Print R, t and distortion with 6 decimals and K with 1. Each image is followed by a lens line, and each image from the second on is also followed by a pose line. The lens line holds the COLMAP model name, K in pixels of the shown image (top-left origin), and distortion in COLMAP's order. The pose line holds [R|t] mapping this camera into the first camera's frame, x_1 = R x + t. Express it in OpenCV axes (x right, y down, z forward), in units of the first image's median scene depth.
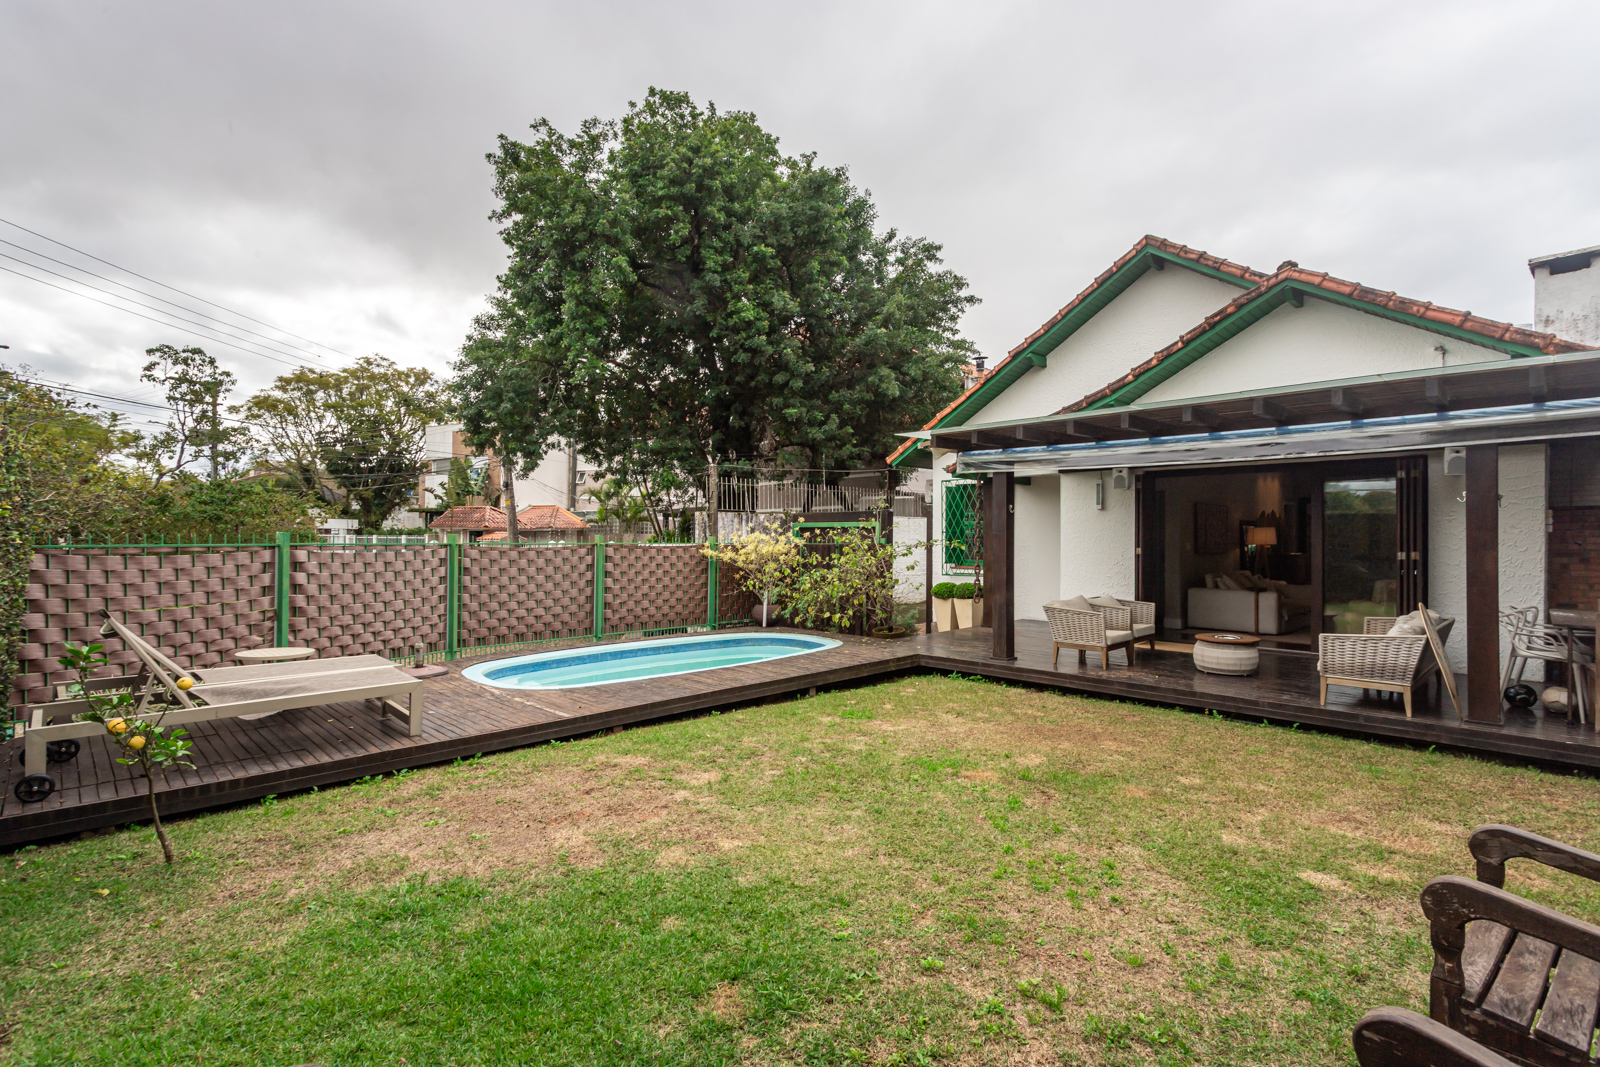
lens RADIAL K [[744.1, 0, 800.0], [0, 744.1, 533.5], [0, 0, 1]] dist [-0.000256, 0.001565]
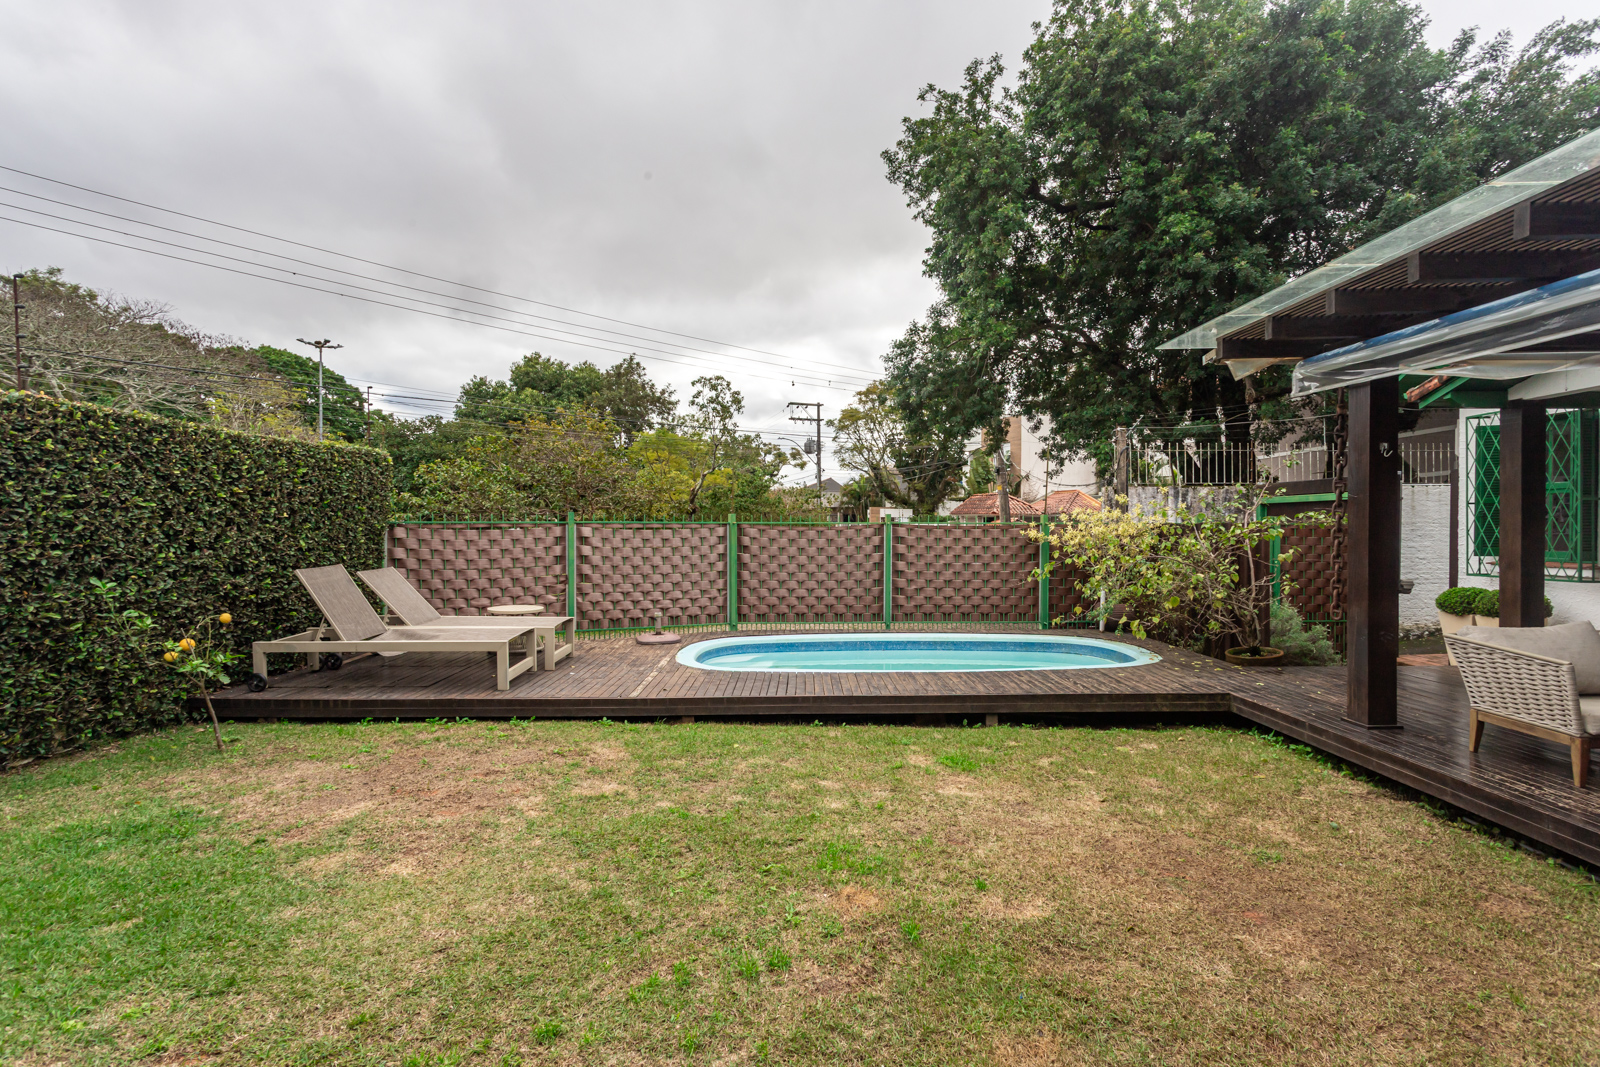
lens RADIAL K [[744.1, 0, 800.0], [0, 744.1, 533.5], [0, 0, 1]] dist [-0.000256, 0.001565]
pose [[0.721605, 0.003189, -0.692297, 0.314577], [0.007254, 0.999900, 0.012168, 0.015901], [0.692267, -0.013802, 0.721510, 0.284582]]
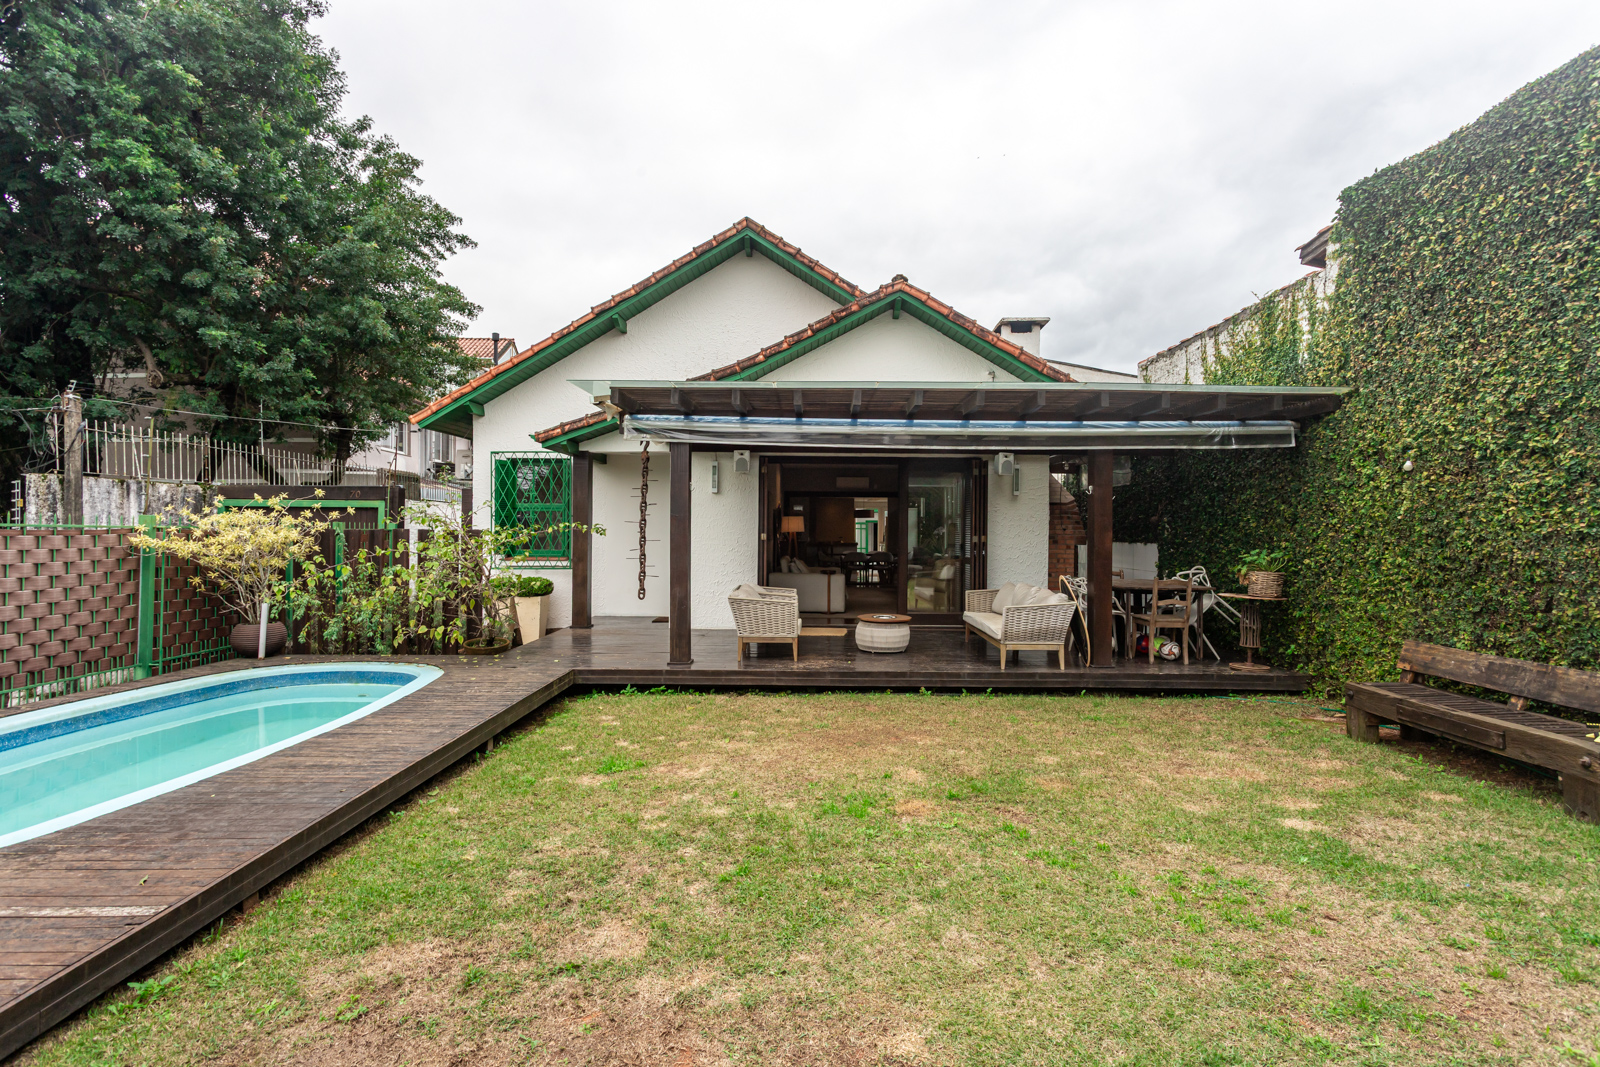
lens RADIAL K [[759.7, 0, 803.0], [0, 759.7, 537.0], [0, 0, 1]] dist [0.000204, 0.000913]
pose [[0.707828, -0.001585, 0.706383, -0.218689], [-0.009265, 0.999891, 0.011529, 0.012032], [-0.706324, -0.014705, 0.707735, 0.260697]]
